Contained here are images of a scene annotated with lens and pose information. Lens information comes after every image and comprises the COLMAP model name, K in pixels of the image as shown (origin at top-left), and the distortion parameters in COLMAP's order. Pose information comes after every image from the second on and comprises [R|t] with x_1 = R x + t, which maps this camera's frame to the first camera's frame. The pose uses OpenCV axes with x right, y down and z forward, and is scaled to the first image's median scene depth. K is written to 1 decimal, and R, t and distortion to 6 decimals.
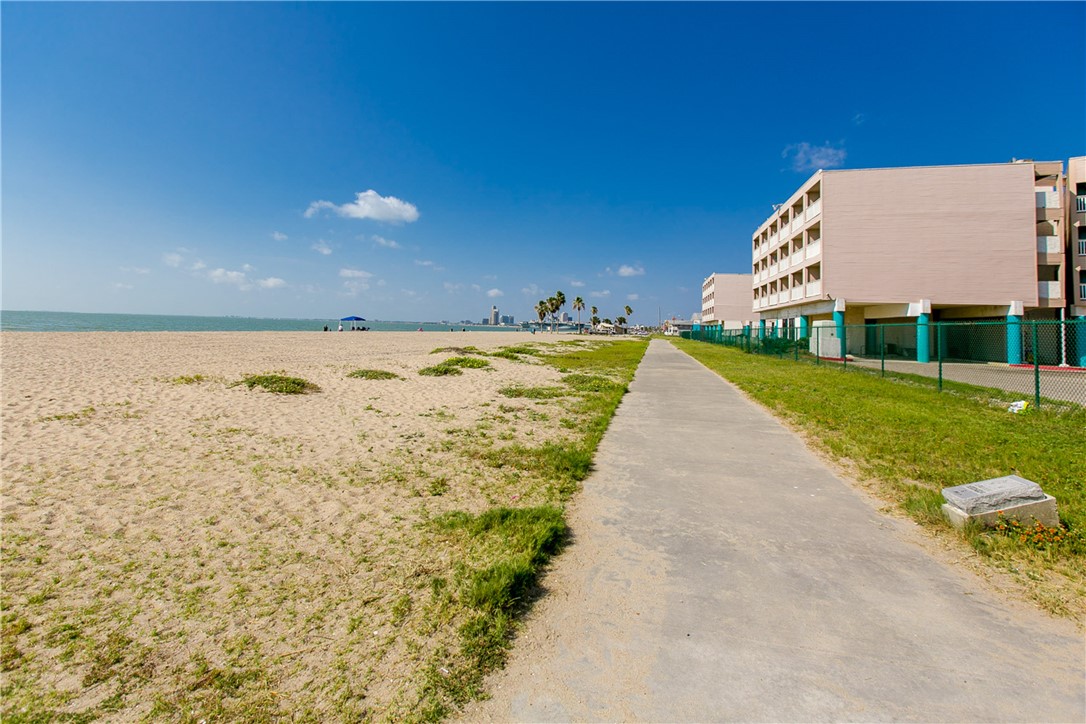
lens RADIAL K [[513.0, 0, 505.3], [0, 513.0, 299.8], [0, 0, 1]] dist [0.000102, -0.000027]
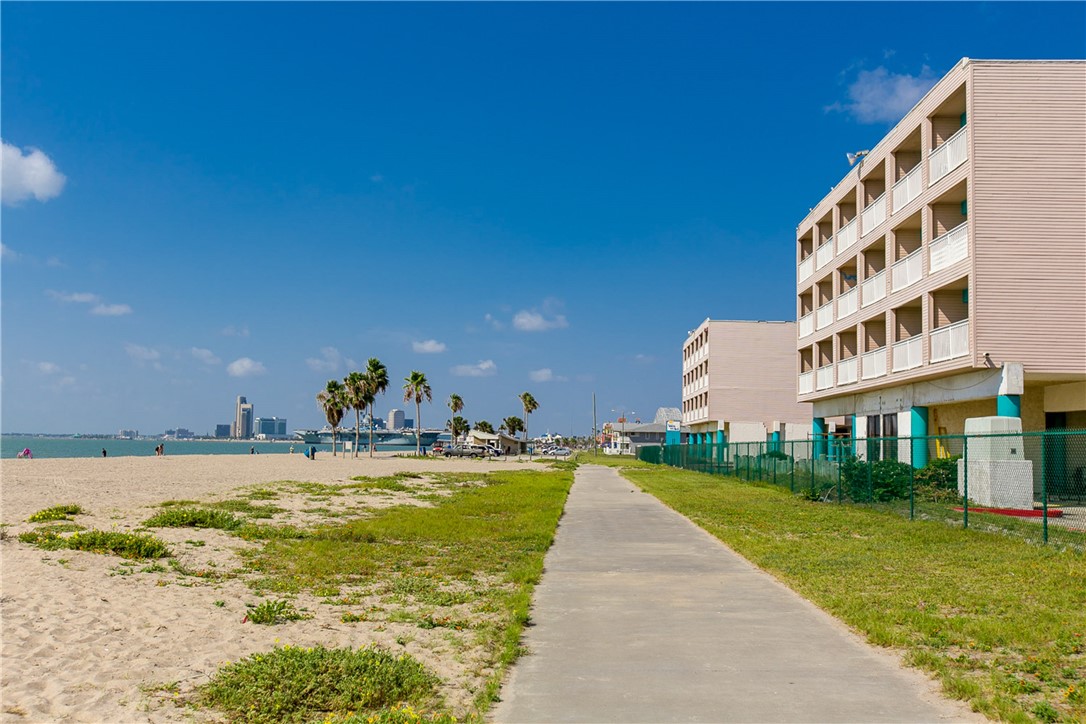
lens RADIAL K [[1080.7, 0, 543.0], [0, 1080.7, 362.0], [0, 0, 1]] dist [-0.004415, -0.000225]
pose [[0.969638, 0.001679, 0.244538, 0.035288], [0.003072, 0.999814, -0.019047, 0.006061], [-0.244524, 0.019220, 0.969453, 0.131460]]
